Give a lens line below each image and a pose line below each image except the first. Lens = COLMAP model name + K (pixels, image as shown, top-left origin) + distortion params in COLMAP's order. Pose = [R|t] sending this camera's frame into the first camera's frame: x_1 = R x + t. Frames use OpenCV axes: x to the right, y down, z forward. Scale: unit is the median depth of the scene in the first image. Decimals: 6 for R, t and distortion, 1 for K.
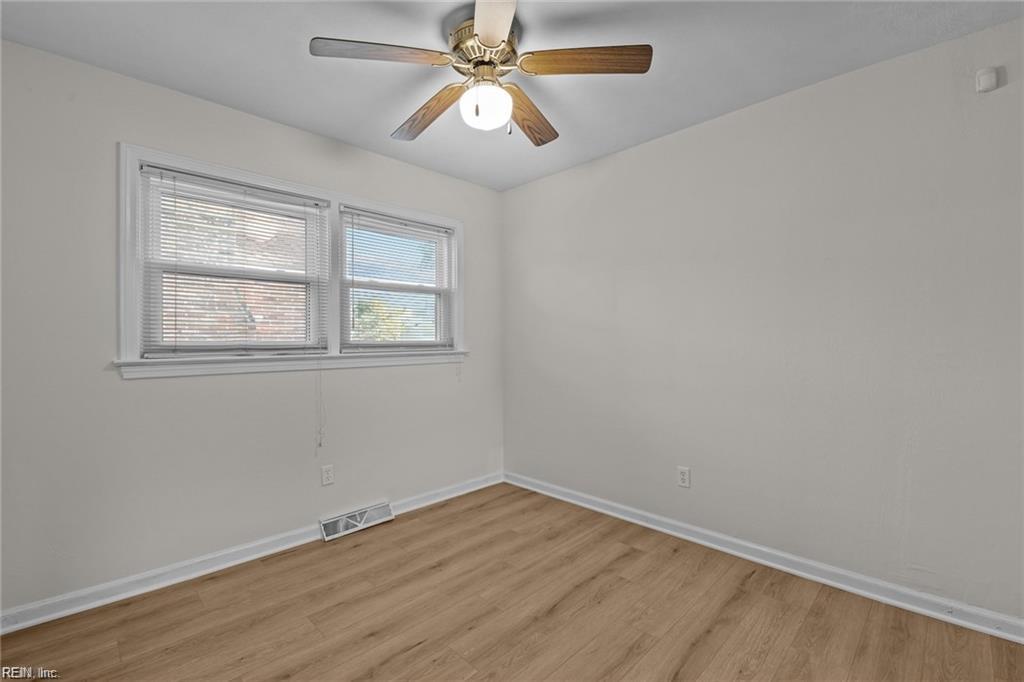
lens RADIAL K [[445.4, 0, 512.0], [0, 445.4, 341.0], [0, 0, 1]] dist [-0.003921, -0.007853]
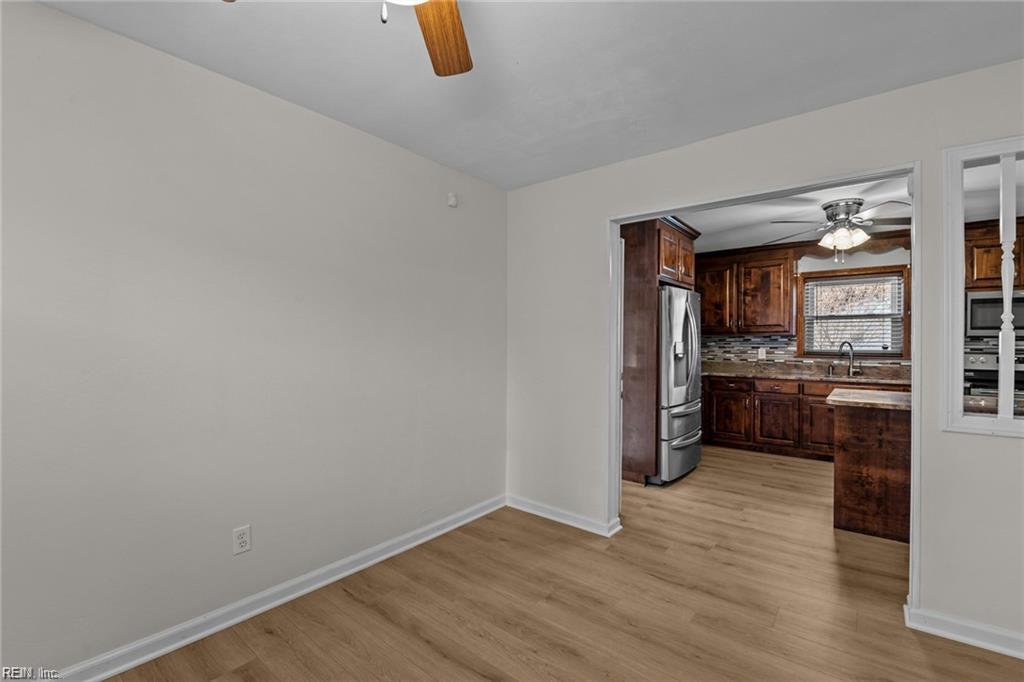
lens RADIAL K [[445.4, 0, 512.0], [0, 445.4, 341.0], [0, 0, 1]] dist [-0.003921, -0.007853]
pose [[-0.110306, 0.004147, 0.993889, -0.499767], [-0.002247, 0.999988, -0.004422, -0.037304], [-0.993895, -0.002721, -0.110296, 0.746059]]
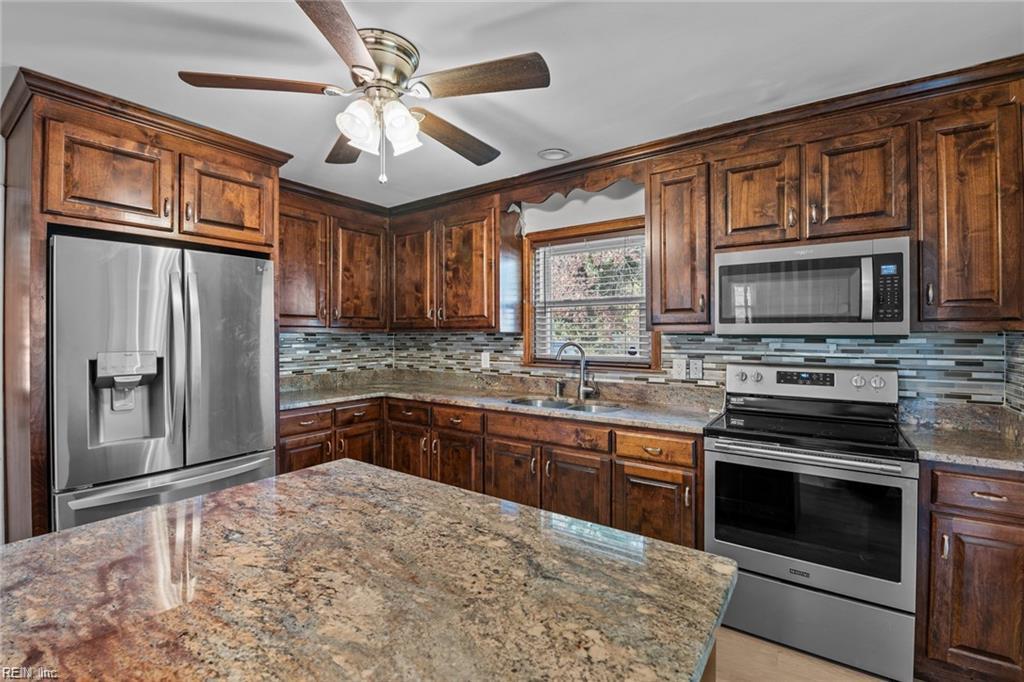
lens RADIAL K [[445.4, 0, 512.0], [0, 445.4, 341.0], [0, 0, 1]] dist [-0.003921, -0.007853]
pose [[-0.179371, -0.013716, 0.983686, 0.212857], [0.004135, 0.999883, 0.014696, -0.074501], [-0.983773, 0.006704, -0.179293, -0.738072]]
